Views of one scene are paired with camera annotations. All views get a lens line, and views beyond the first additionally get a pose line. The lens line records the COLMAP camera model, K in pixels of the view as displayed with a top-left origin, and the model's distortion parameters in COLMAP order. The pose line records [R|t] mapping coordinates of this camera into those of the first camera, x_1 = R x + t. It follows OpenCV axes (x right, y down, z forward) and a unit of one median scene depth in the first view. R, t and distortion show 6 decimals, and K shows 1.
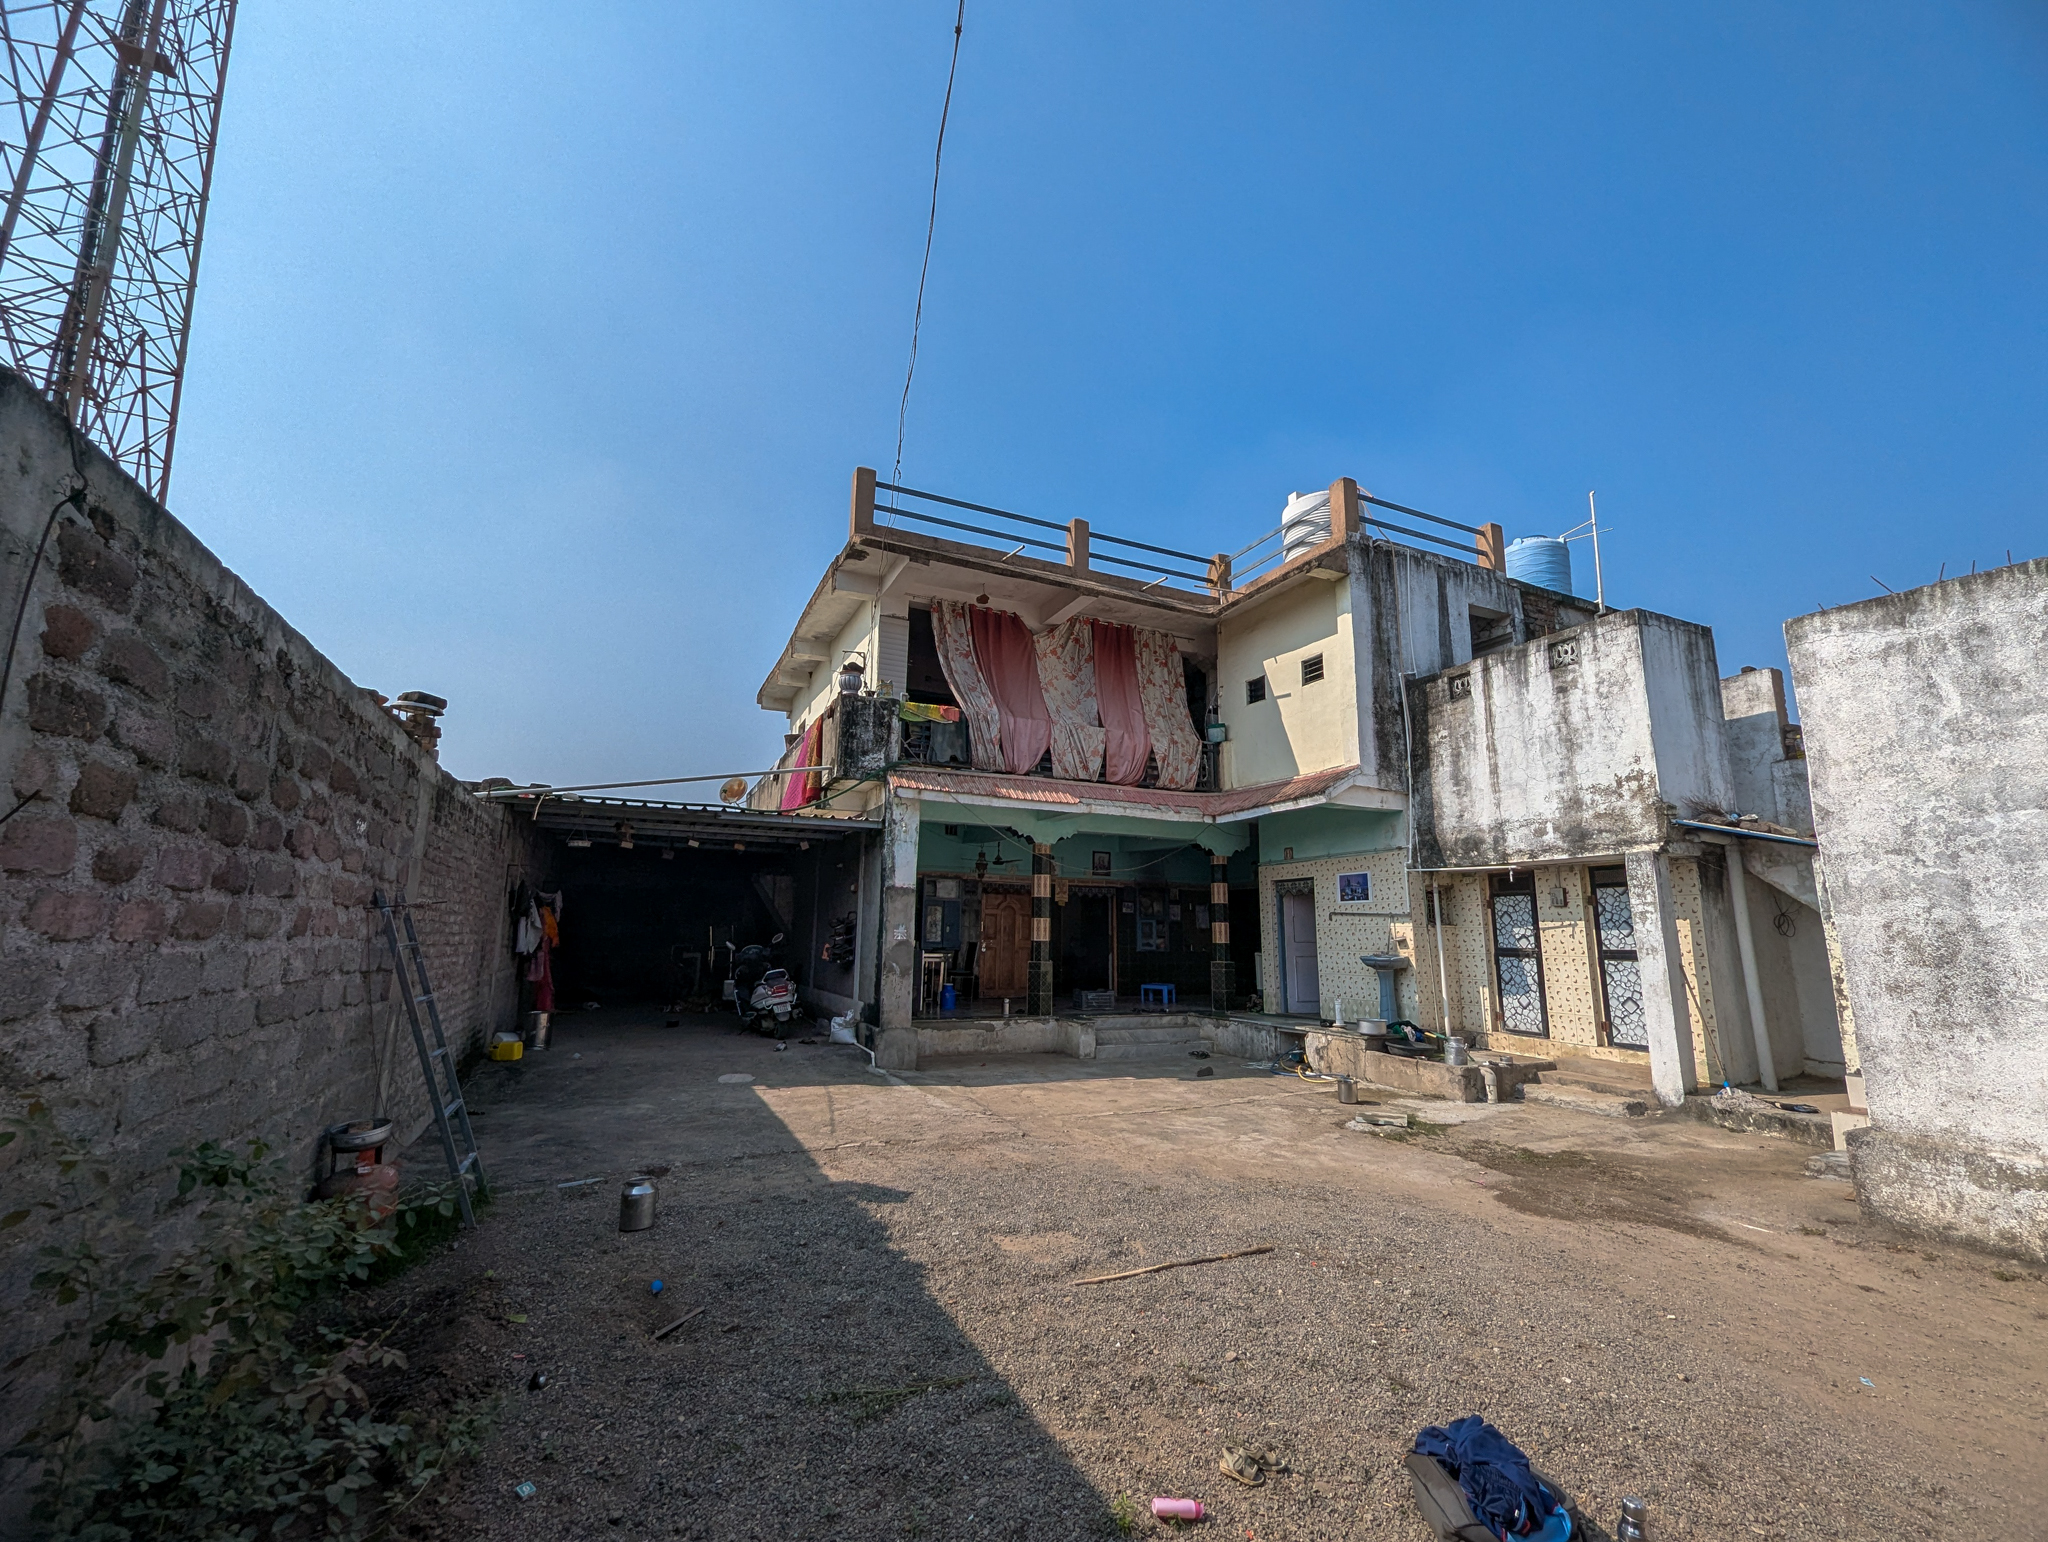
lens RADIAL K [[852.2, 0, 1030.2], [0, 852.2, 774.7], [0, 0, 1]] dist [0.001837, -0.000532]
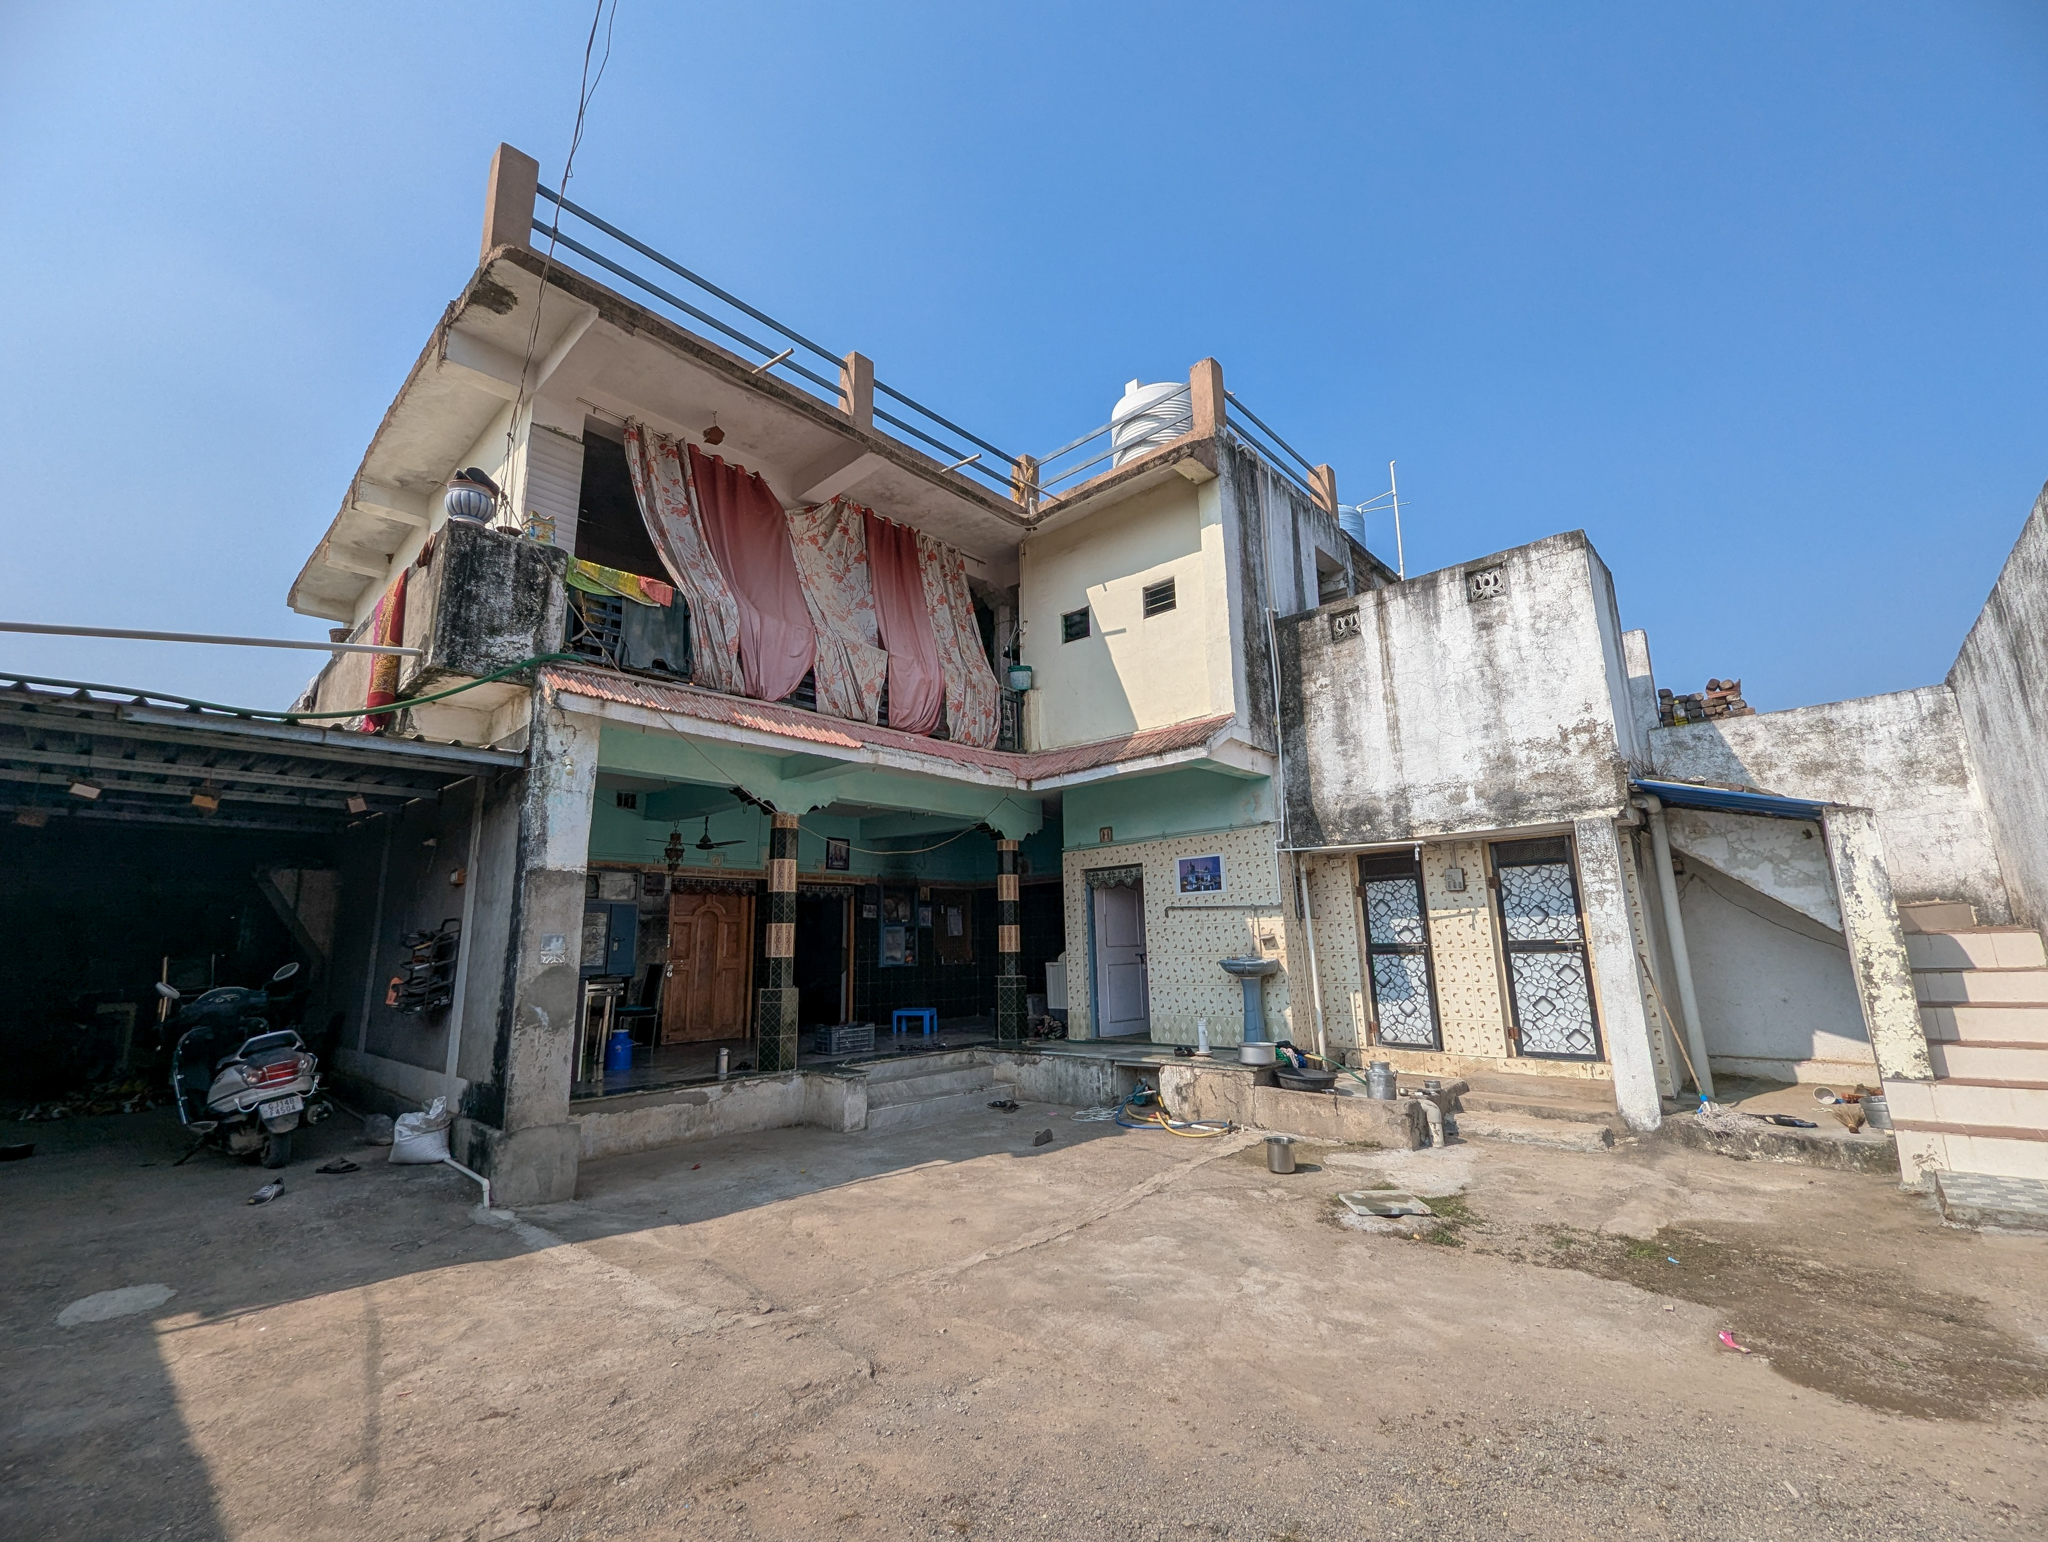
lens RADIAL K [[852.2, 0, 1030.2], [0, 852.2, 774.7], [0, 0, 1]] dist [0.001837, -0.000532]
pose [[0.923564, 0.042995, 0.381026, -0.077186], [-0.037009, 0.999050, -0.023029, 0.067248], [-0.381654, 0.007167, 0.924277, 0.344479]]
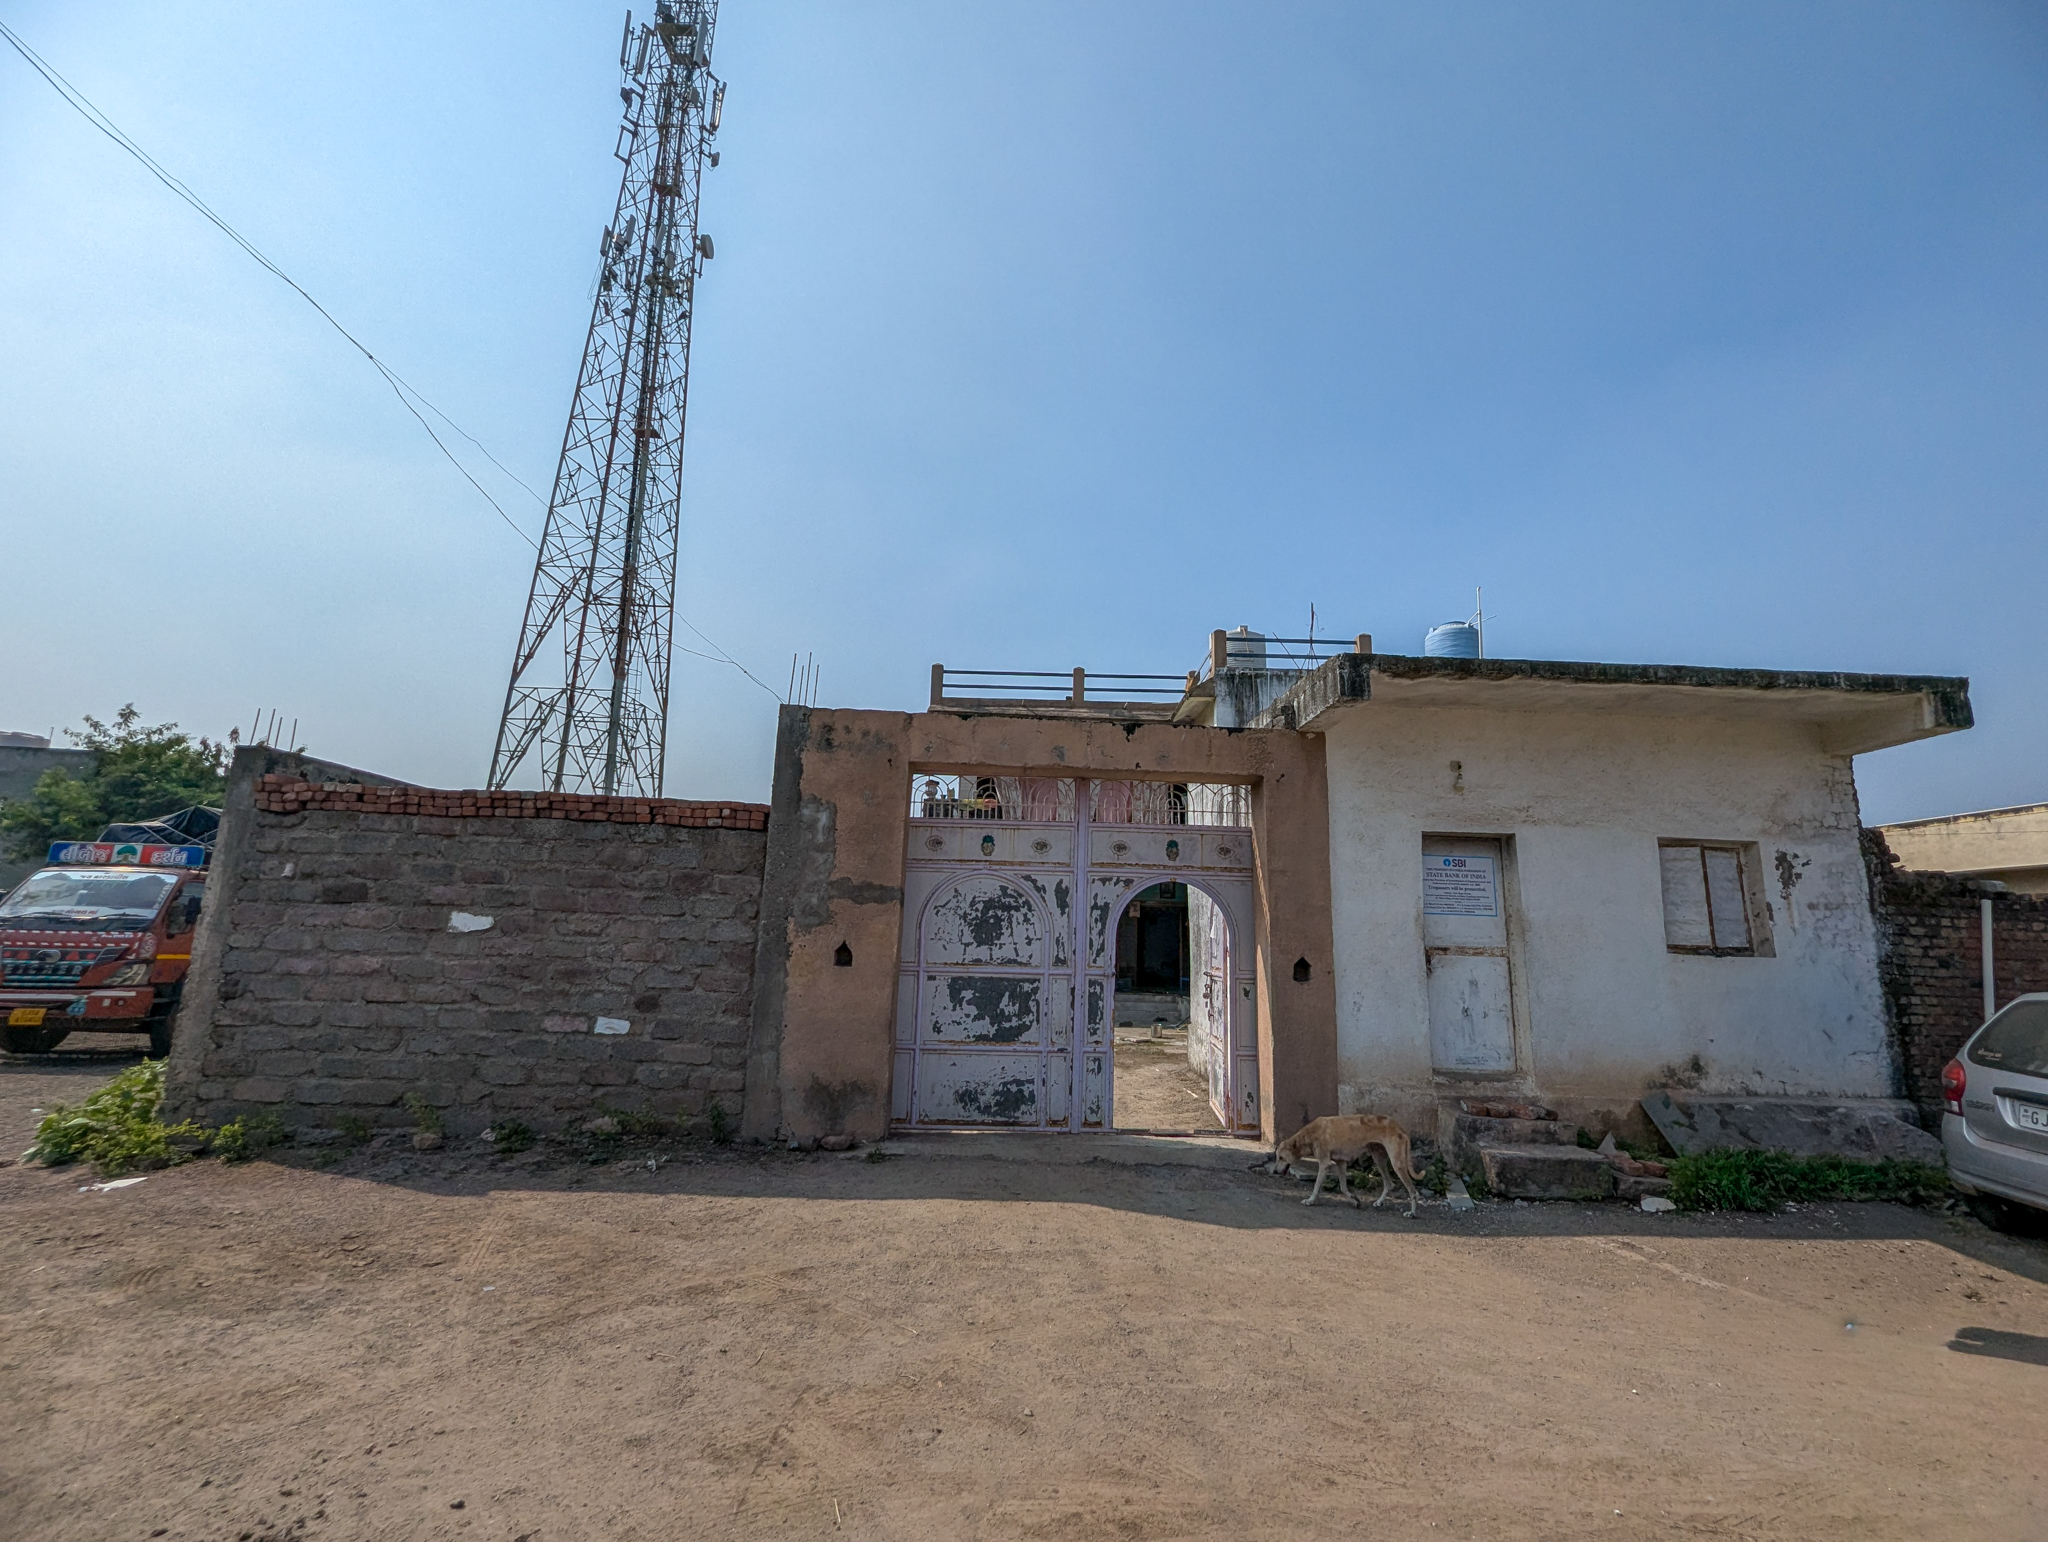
lens RADIAL K [[852.2, 0, 1030.2], [0, 852.2, 774.7], [0, 0, 1]] dist [0.001837, -0.000532]
pose [[0.903425, -0.068884, -0.423176, 0.712054], [0.062584, 0.997625, -0.028784, -0.080087], [0.424153, -0.000480, 0.905590, -0.488383]]
